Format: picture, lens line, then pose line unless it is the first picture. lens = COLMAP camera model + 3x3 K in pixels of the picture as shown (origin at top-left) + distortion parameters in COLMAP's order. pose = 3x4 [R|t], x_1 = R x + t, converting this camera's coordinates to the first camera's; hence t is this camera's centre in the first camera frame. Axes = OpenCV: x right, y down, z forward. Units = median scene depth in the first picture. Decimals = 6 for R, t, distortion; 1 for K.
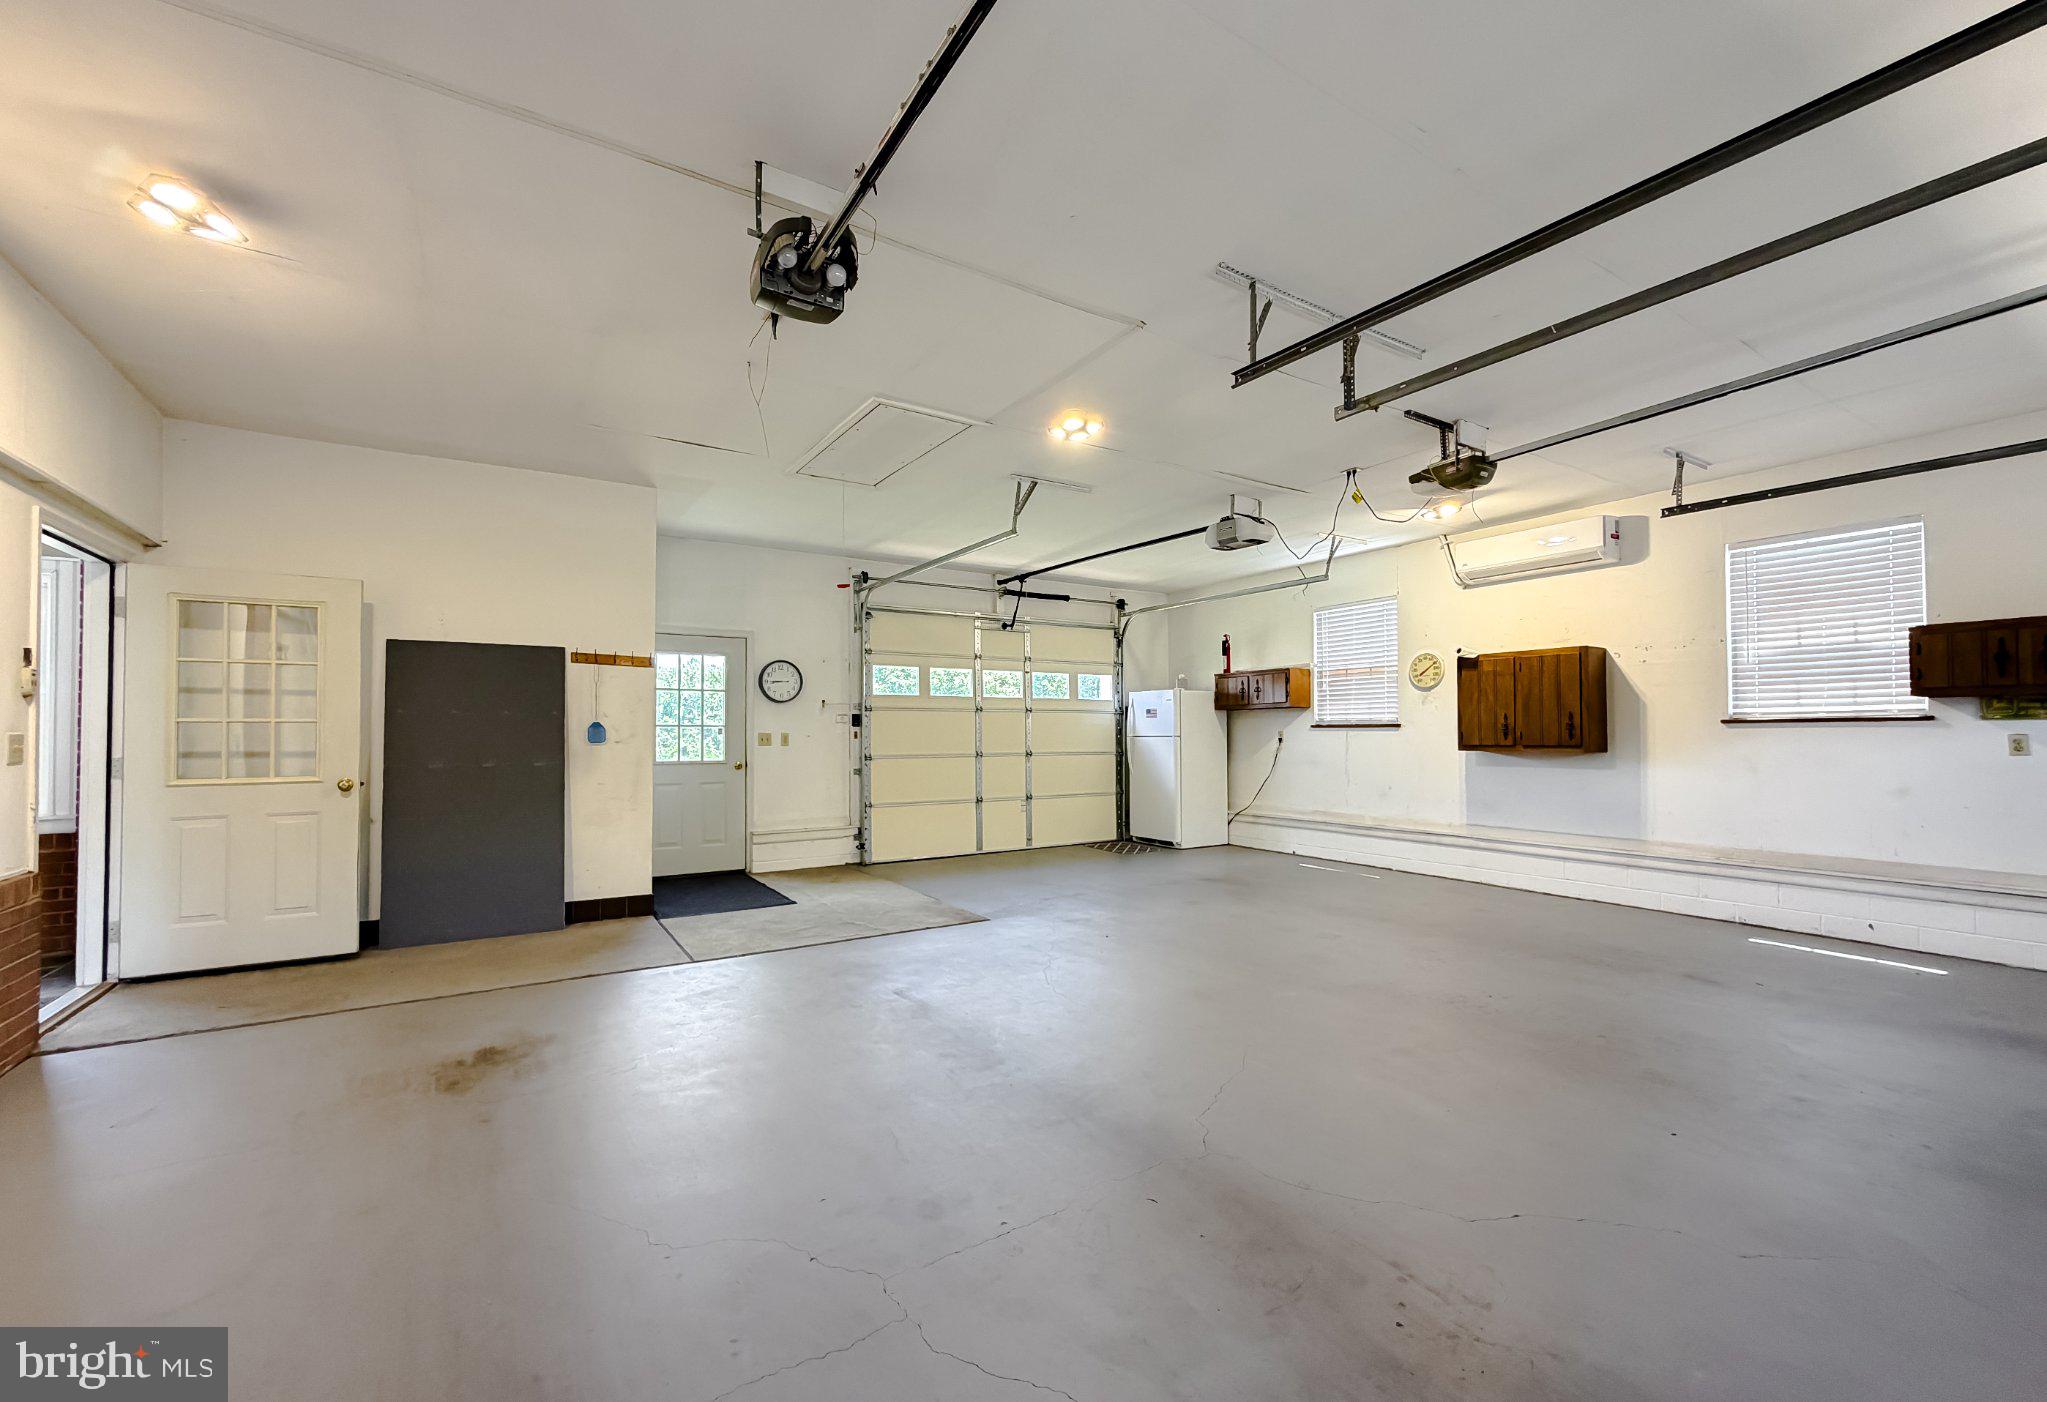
lens RADIAL K [[823.4, 0, 1026.4], [0, 823.4, 712.3], [0, 0, 1]] dist [-0.006923, 0.000768]
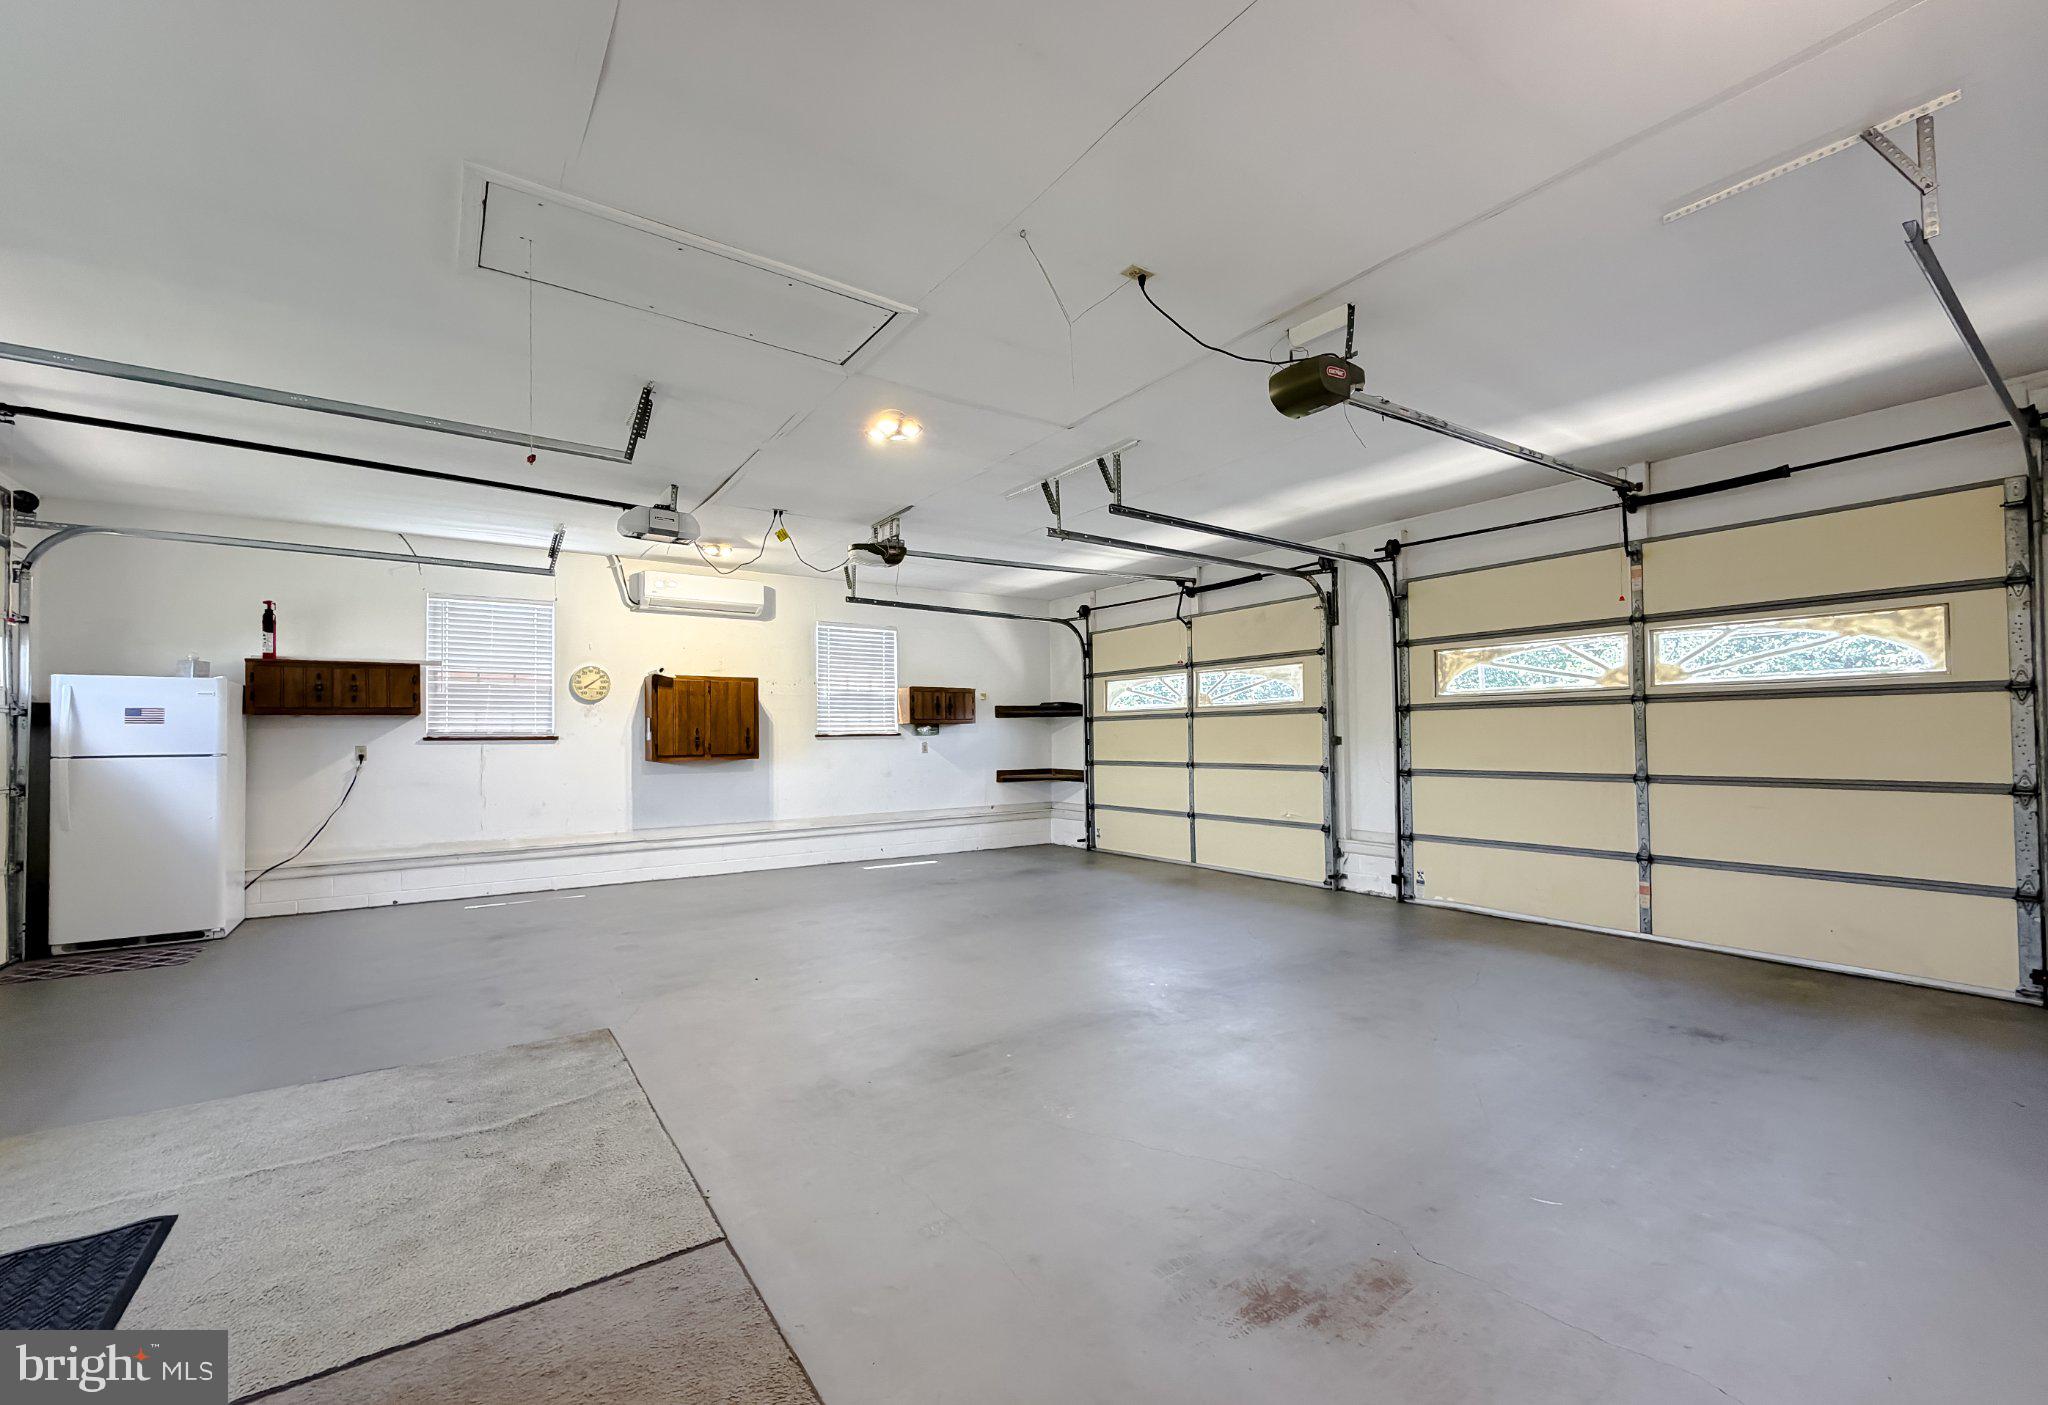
lens RADIAL K [[823.8, 0, 998.9], [0, 823.8, 728.5], [0, 0, 1]] dist [-0.006923, 0.000768]
pose [[-0.017790, 0.015243, 0.999726, -0.548338], [-0.015162, 0.999765, -0.015514, 0.012731], [-0.999727, -0.015434, -0.017554, 0.537408]]
